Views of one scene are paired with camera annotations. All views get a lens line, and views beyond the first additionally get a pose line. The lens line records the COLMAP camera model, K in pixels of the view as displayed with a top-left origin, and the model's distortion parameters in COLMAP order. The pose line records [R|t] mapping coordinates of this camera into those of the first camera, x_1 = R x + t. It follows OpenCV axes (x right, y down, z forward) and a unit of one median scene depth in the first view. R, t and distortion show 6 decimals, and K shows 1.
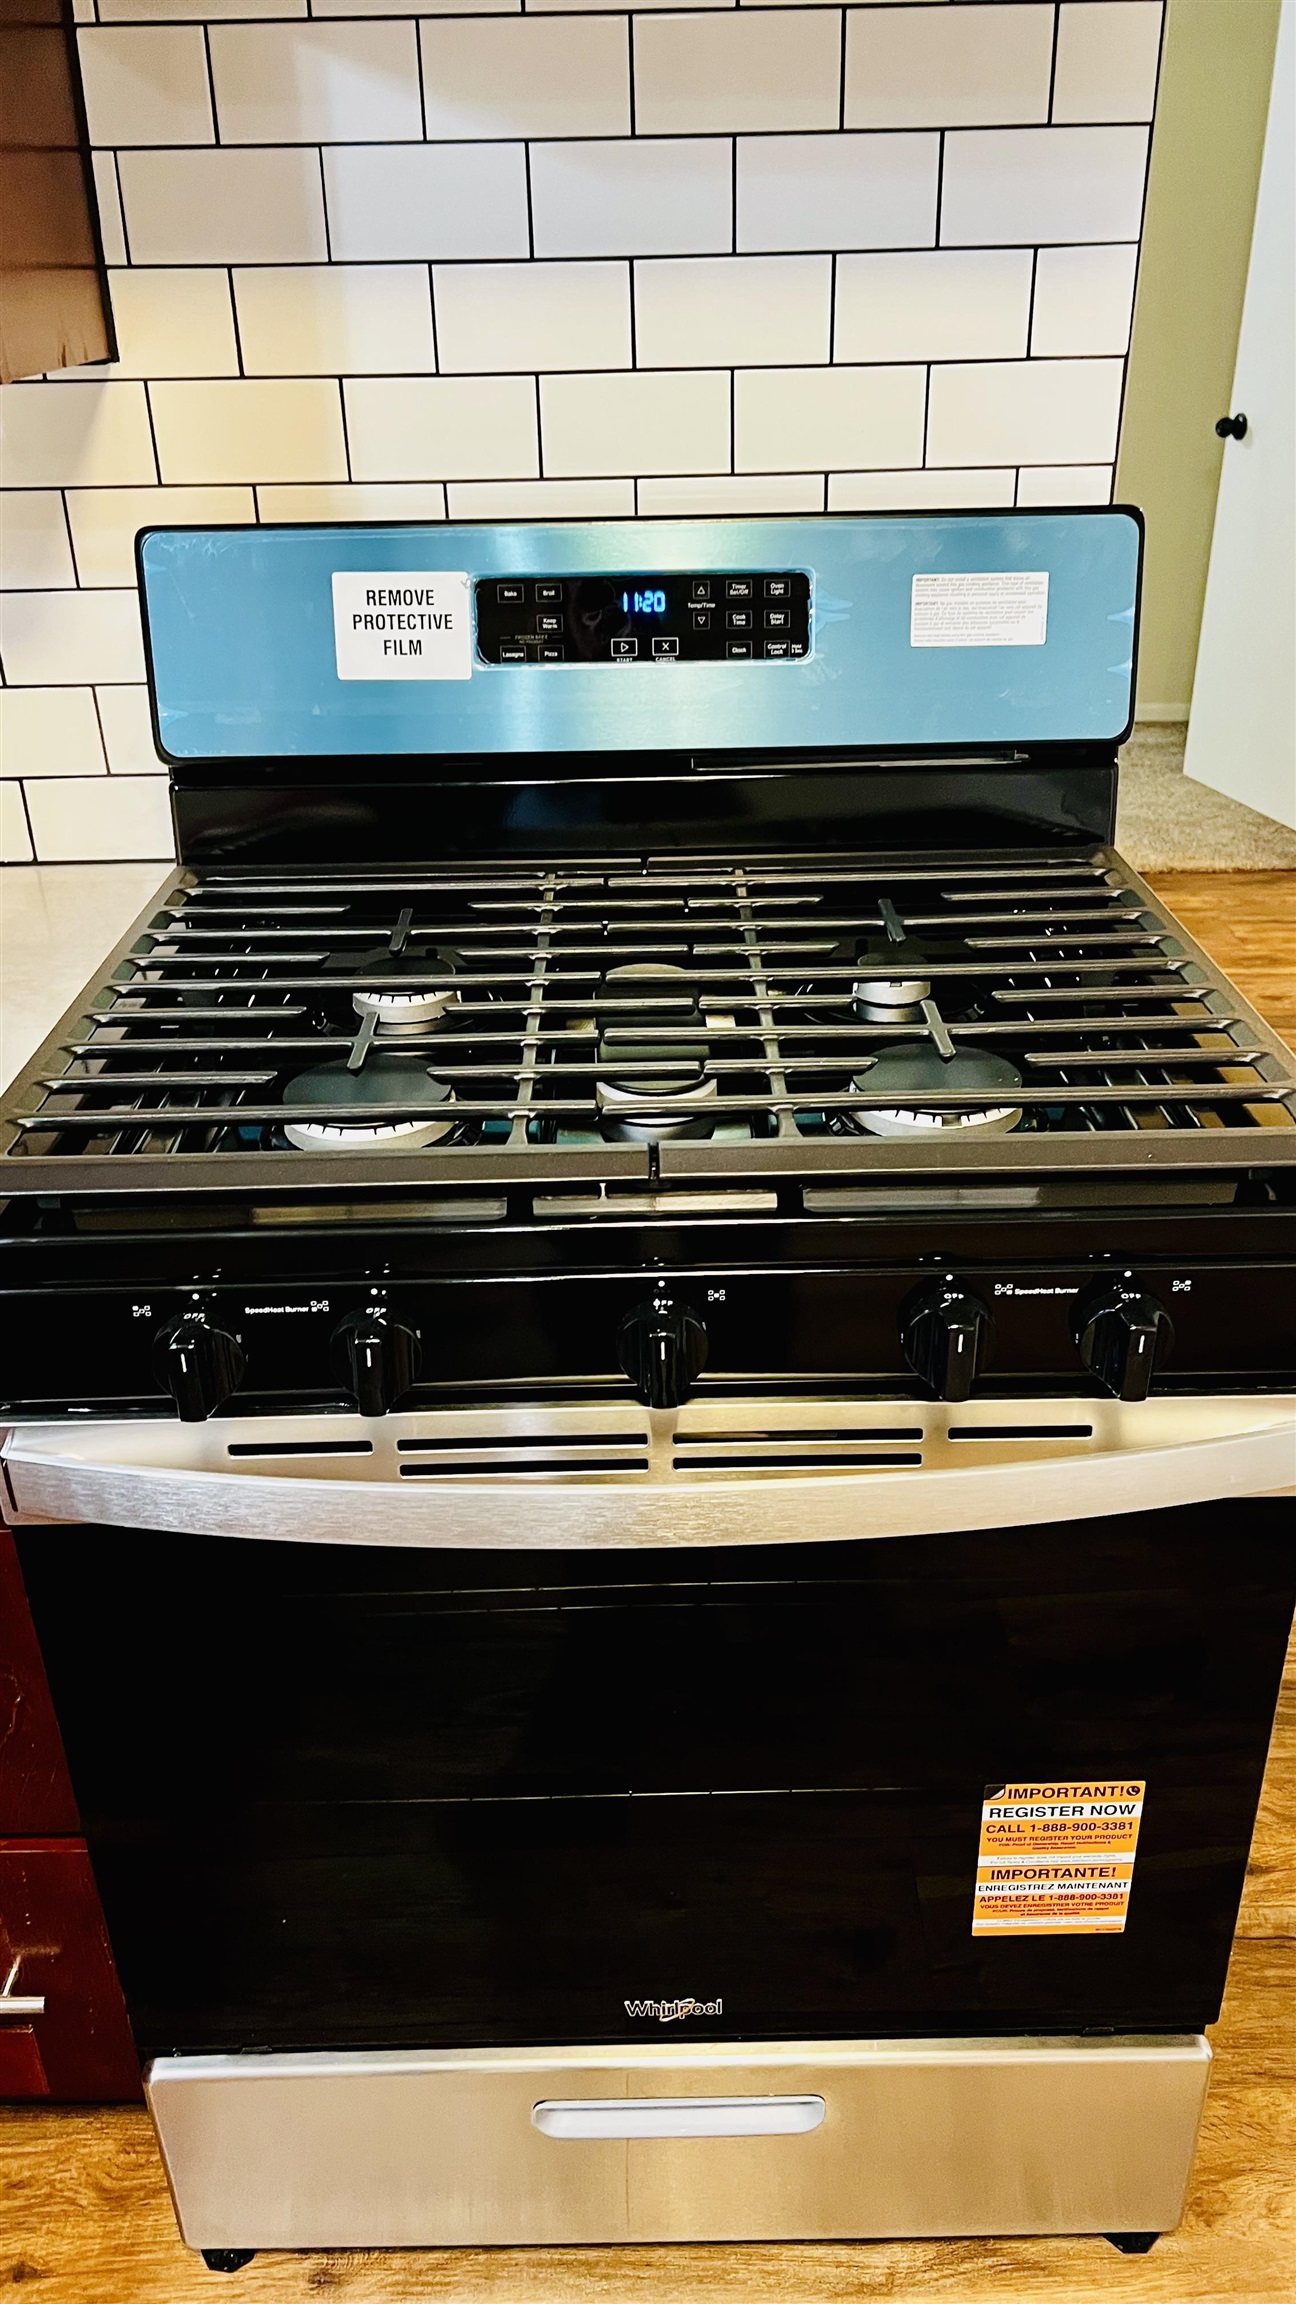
lens RADIAL K [[1730.8, 0, 653.4], [0, 1730.8, 1160.5], [0, 0, 1]] dist [0.054965, -0.057019]
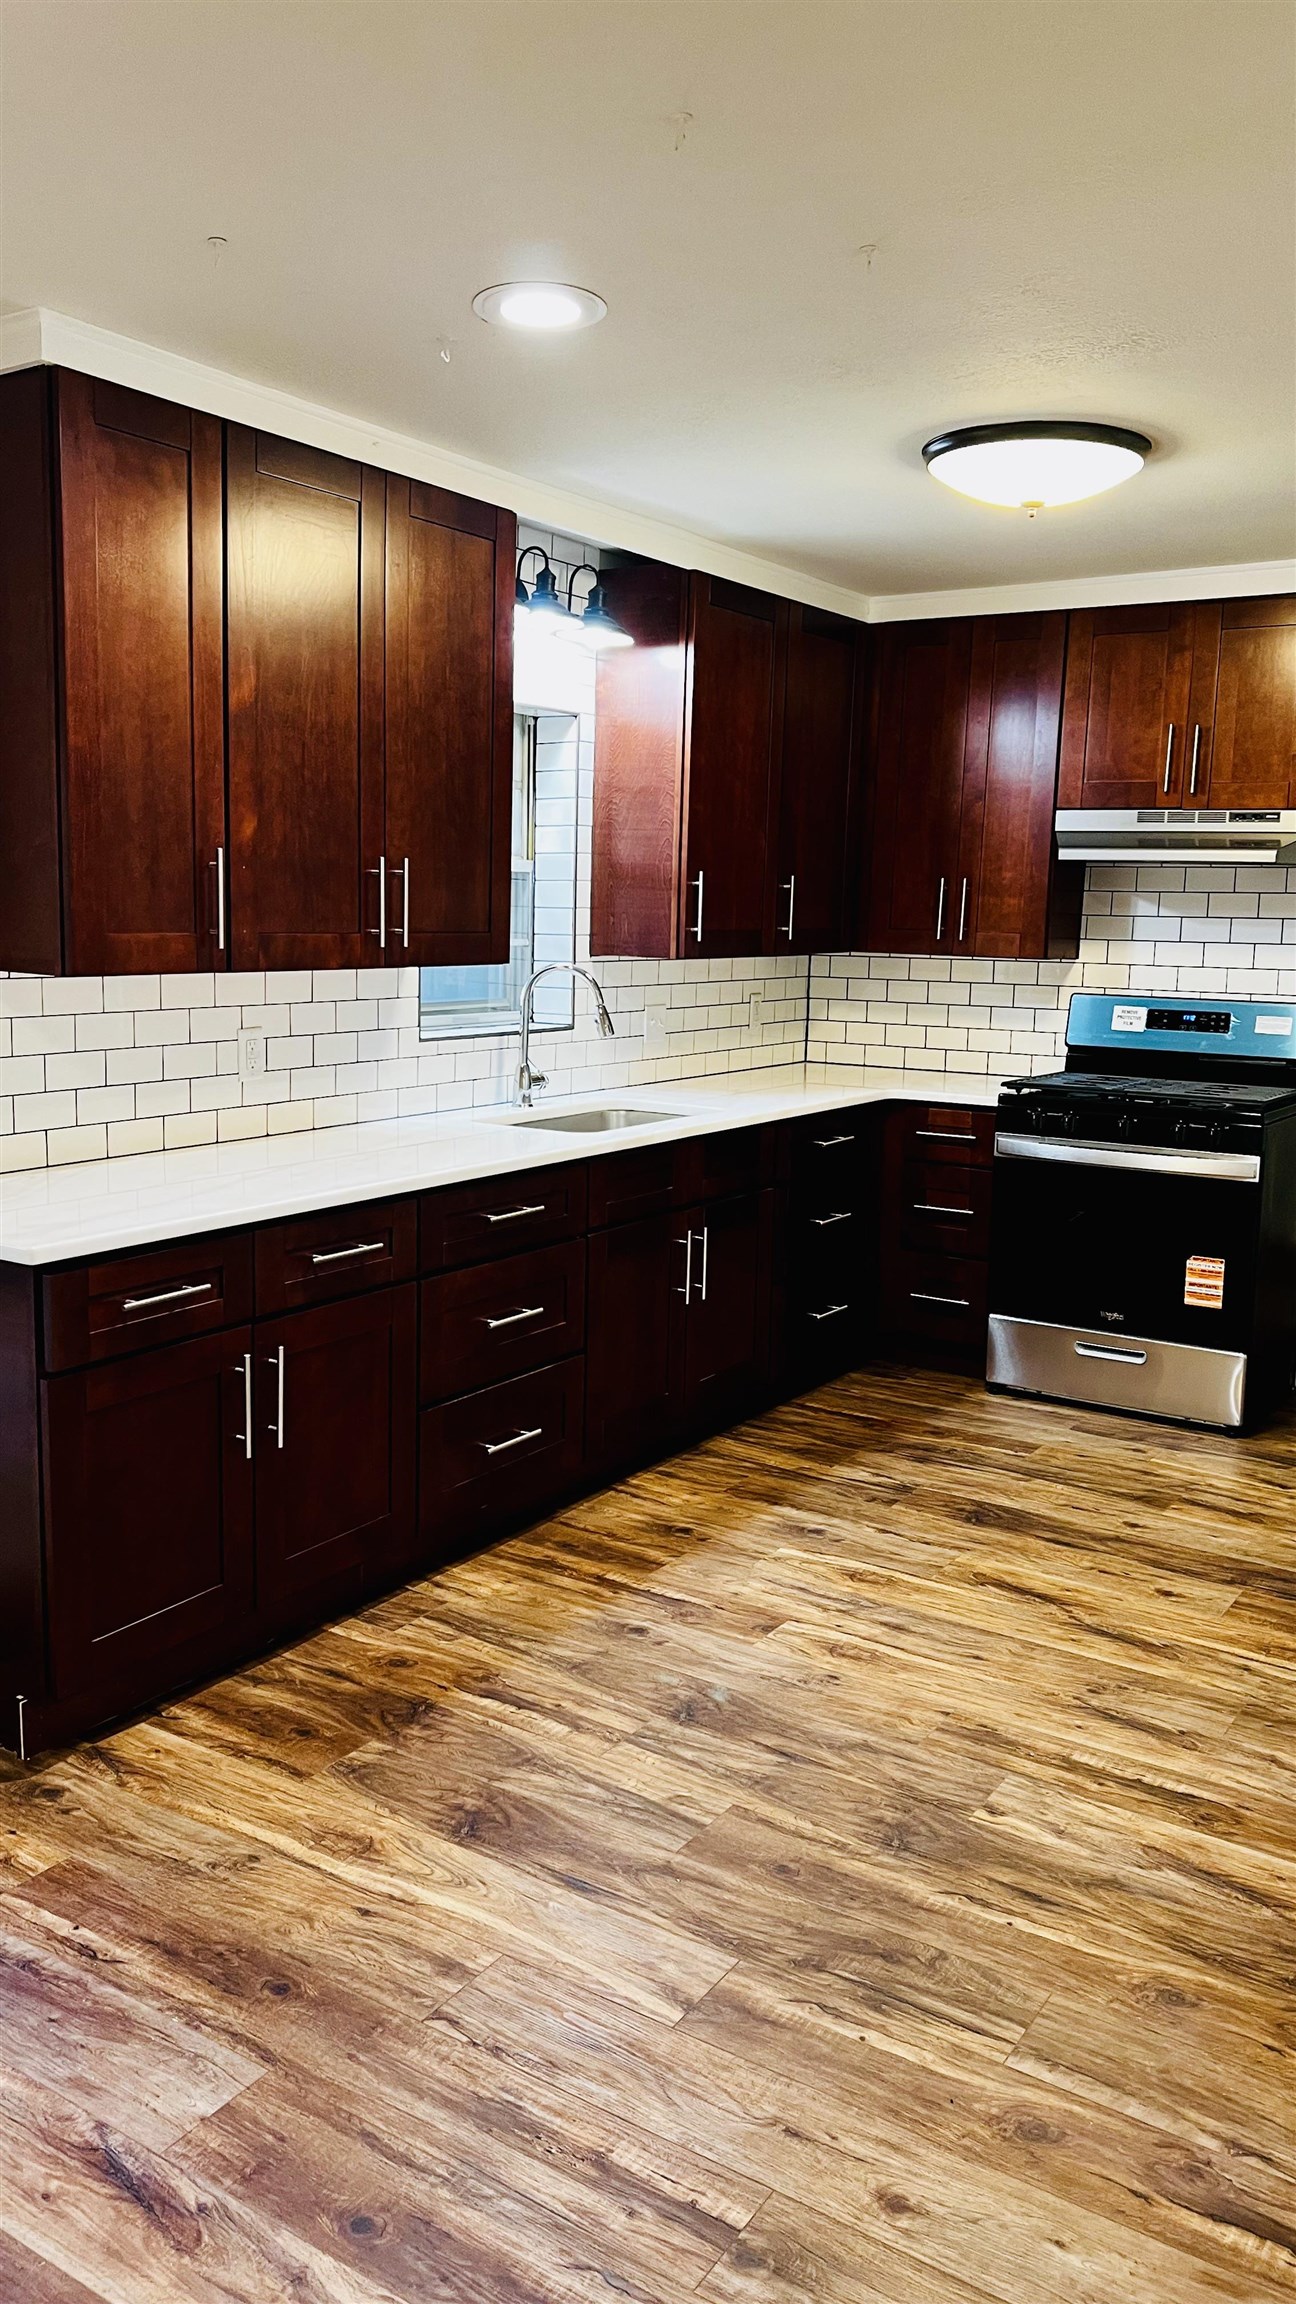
lens RADIAL K [[1730.8, 0, 653.4], [0, 1730.8, 1160.5], [0, 0, 1]] dist [0.054965, -0.057019]
pose [[0.833309, 0.117719, -0.540129, 1.202648], [-0.287346, 0.926935, -0.241295, 1.350008], [0.472259, 0.356276, 0.806249, -2.795129]]
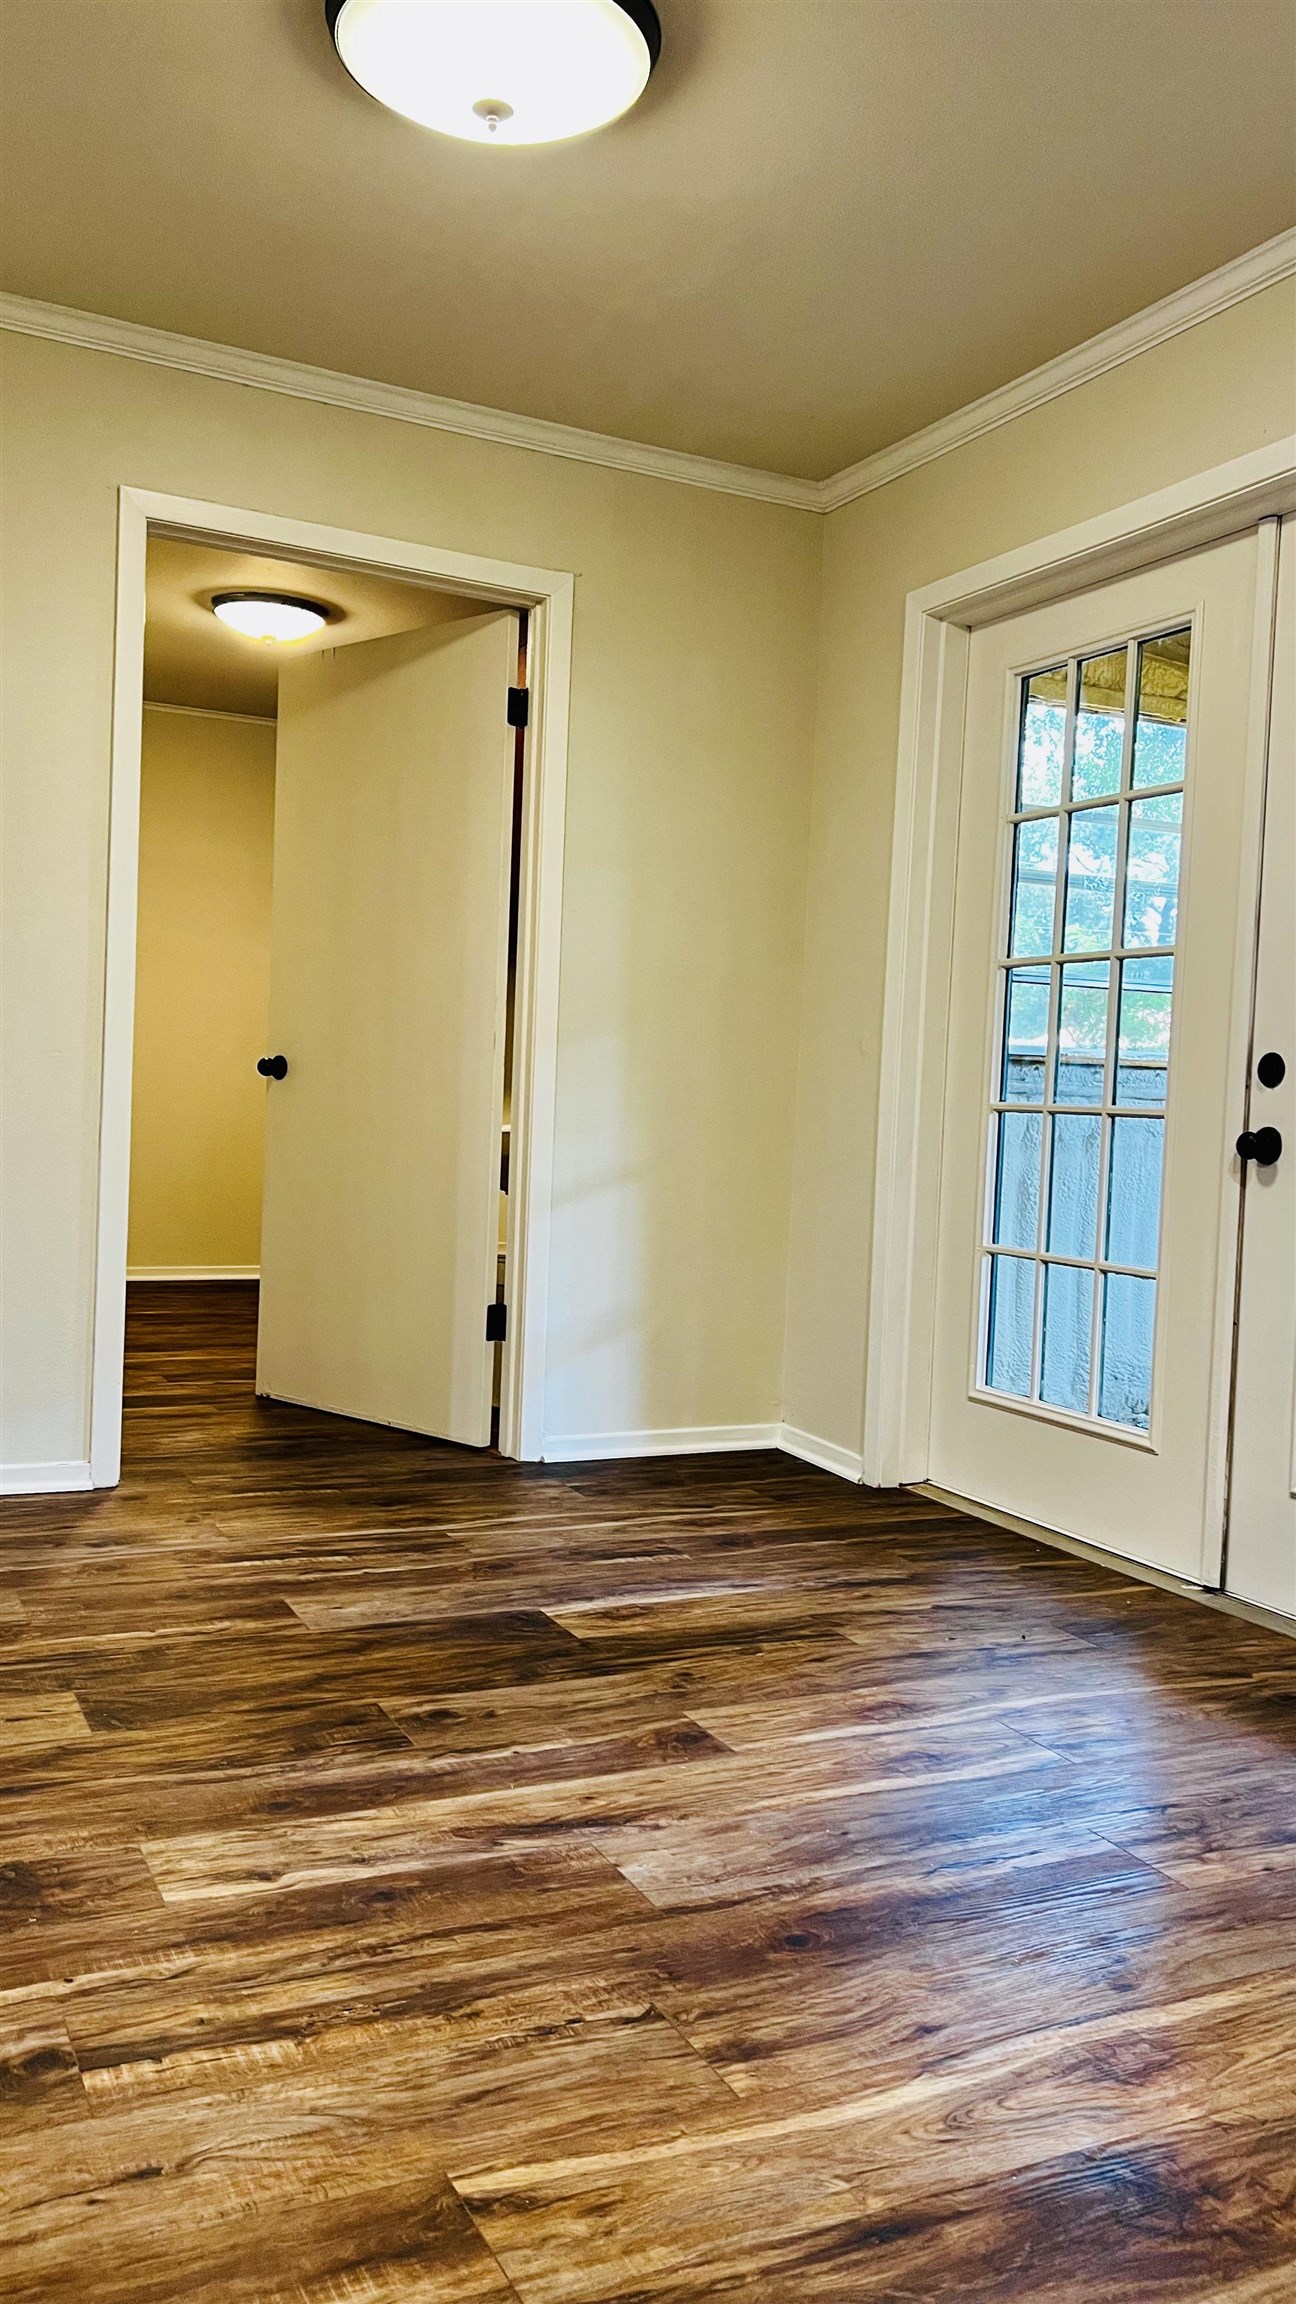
lens RADIAL K [[1726.6, 0, 631.9], [0, 1726.6, 1163.2], [0, 0, 1]] dist [0.082499, -0.099915]
pose [[-0.901693, -0.005477, -0.432341, 0.747160], [-0.224813, 0.860069, 0.457975, 0.650439], [0.369335, 0.510149, -0.776750, -0.480754]]
